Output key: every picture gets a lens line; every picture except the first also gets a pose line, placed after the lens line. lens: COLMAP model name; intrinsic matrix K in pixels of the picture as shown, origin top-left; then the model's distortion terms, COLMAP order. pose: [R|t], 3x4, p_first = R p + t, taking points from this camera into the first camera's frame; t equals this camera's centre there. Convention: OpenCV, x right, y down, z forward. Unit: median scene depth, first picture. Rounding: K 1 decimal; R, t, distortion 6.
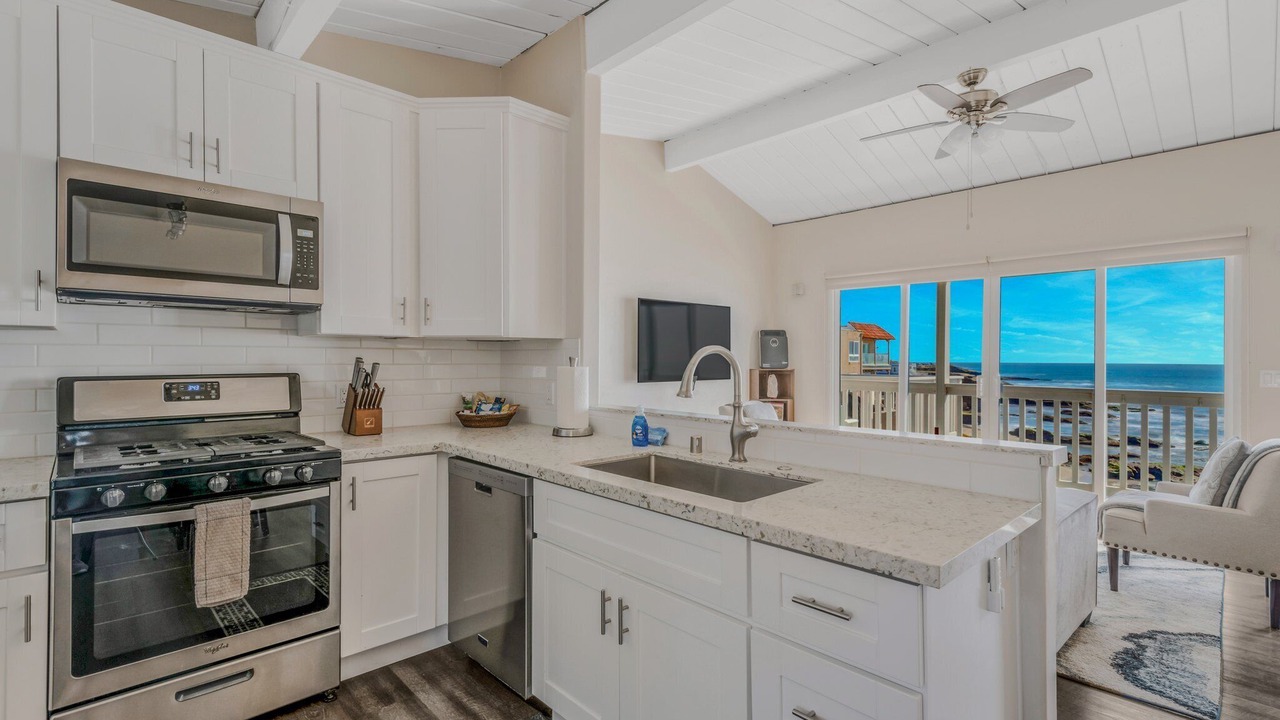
lens RADIAL K [[578.5, 0, 642.1], [0, 578.5, 356.8], [0, 0, 1]] dist [0.011580, -0.000764]
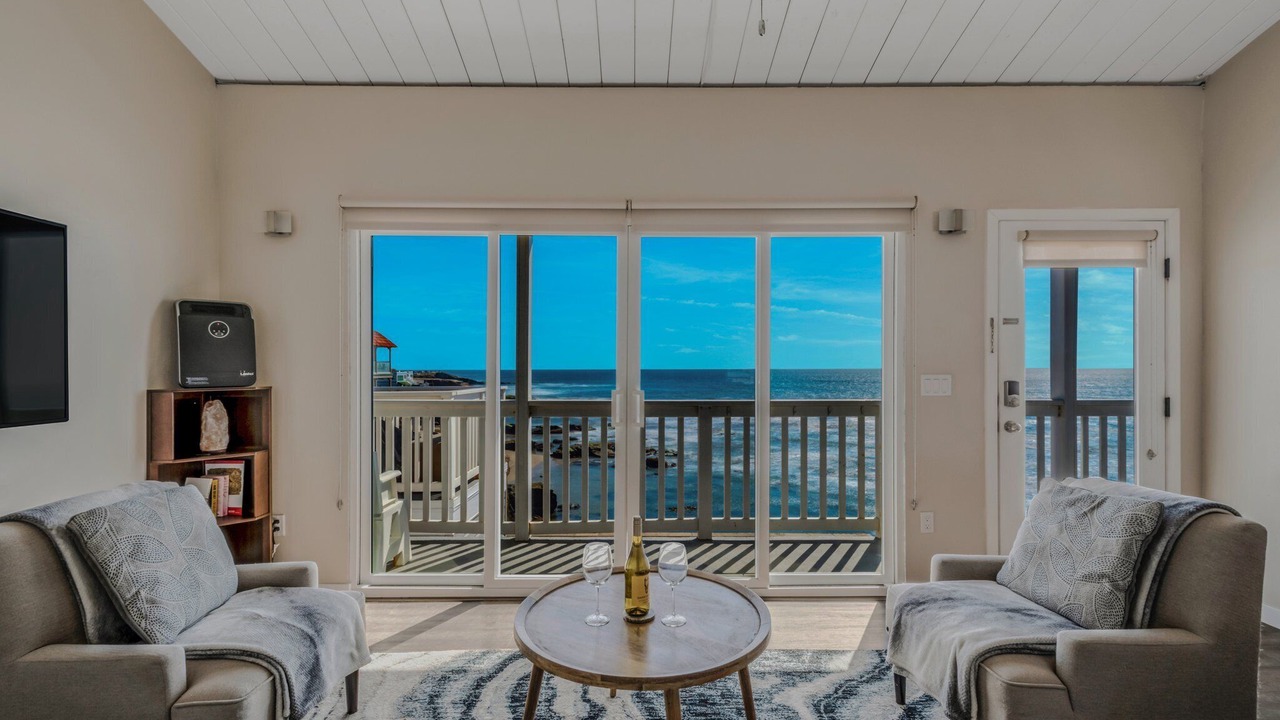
lens RADIAL K [[567.8, 0, 643.8], [0, 567.8, 368.2], [0, 0, 1]] dist [0.008213, -0.001332]
pose [[0.676961, -0.008487, 0.735970, 0.125110], [0.004000, 0.999961, 0.007852, 0.003182], [-0.736008, -0.002371, 0.676968, 0.453262]]
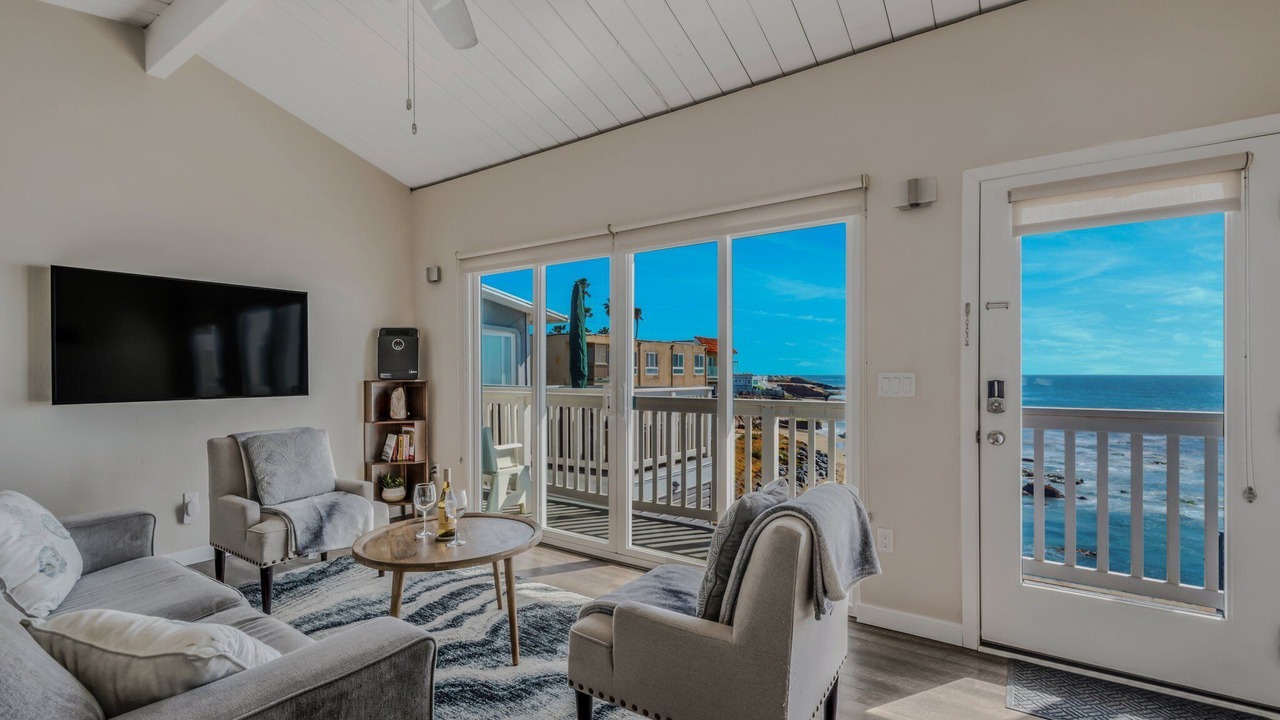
lens RADIAL K [[565.3, 0, 637.2], [0, 565.3, 375.0], [0, 0, 1]] dist [0.009964, -0.001406]
pose [[0.977140, -0.008548, 0.212425, 0.373360], [0.007106, 0.999946, 0.007552, 0.010739], [-0.212478, -0.005870, 0.977148, 0.228654]]
